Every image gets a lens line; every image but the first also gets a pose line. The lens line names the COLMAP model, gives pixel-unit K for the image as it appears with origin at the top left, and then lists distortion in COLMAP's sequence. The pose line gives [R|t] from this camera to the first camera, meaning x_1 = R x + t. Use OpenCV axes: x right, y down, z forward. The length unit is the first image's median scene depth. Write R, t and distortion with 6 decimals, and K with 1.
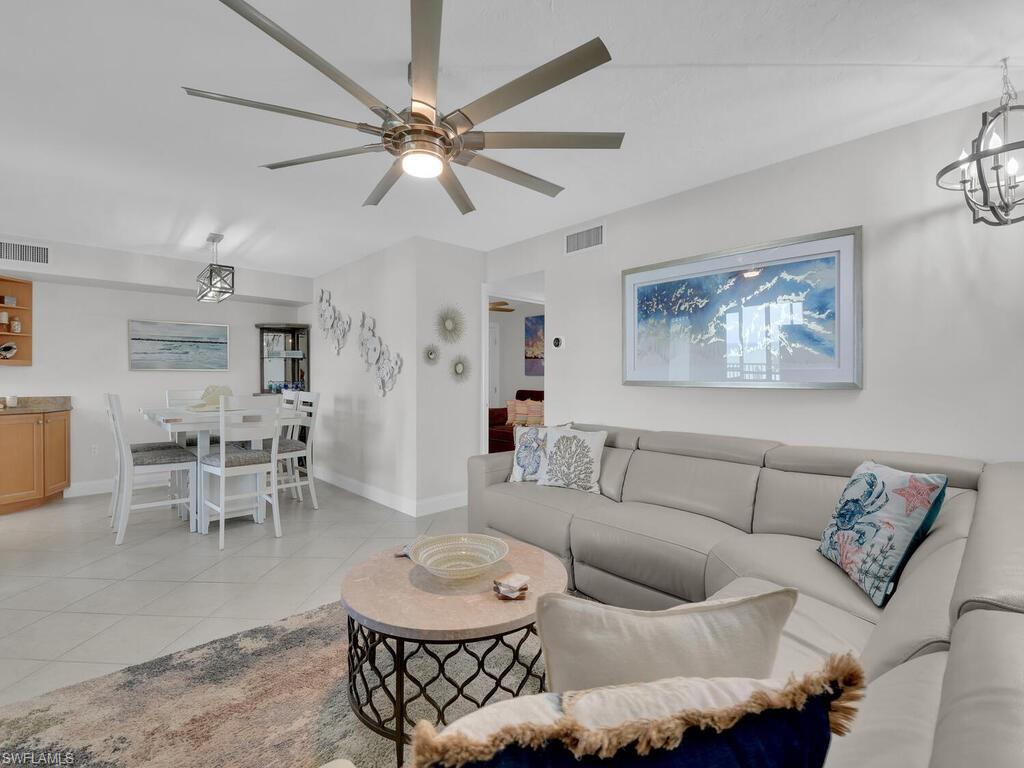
lens RADIAL K [[470.8, 0, 516.3], [0, 470.8, 385.5], [0, 0, 1]] dist [0.001214, -0.009556]
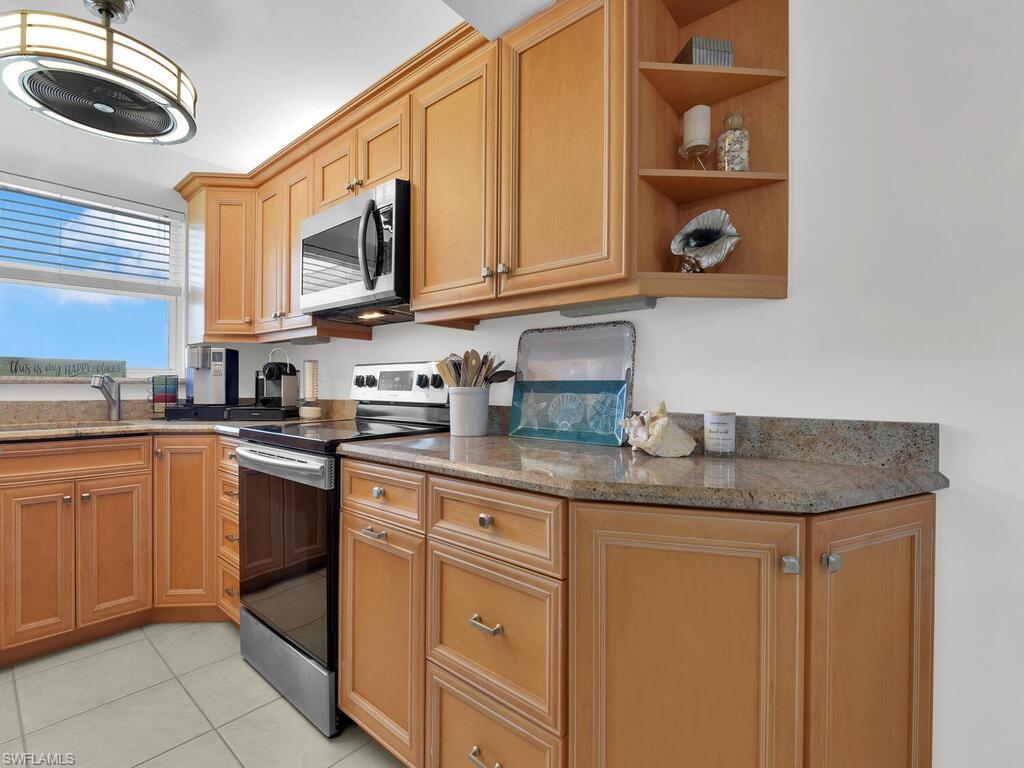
lens RADIAL K [[470.8, 0, 513.6], [0, 470.8, 385.1], [0, 0, 1]] dist [0.001214, -0.009556]
pose [[0.129057, -0.002987, -0.991633, -0.826085], [-0.004053, 0.999986, -0.003540, 0.008426], [0.991629, 0.004476, 0.129043, 0.842843]]
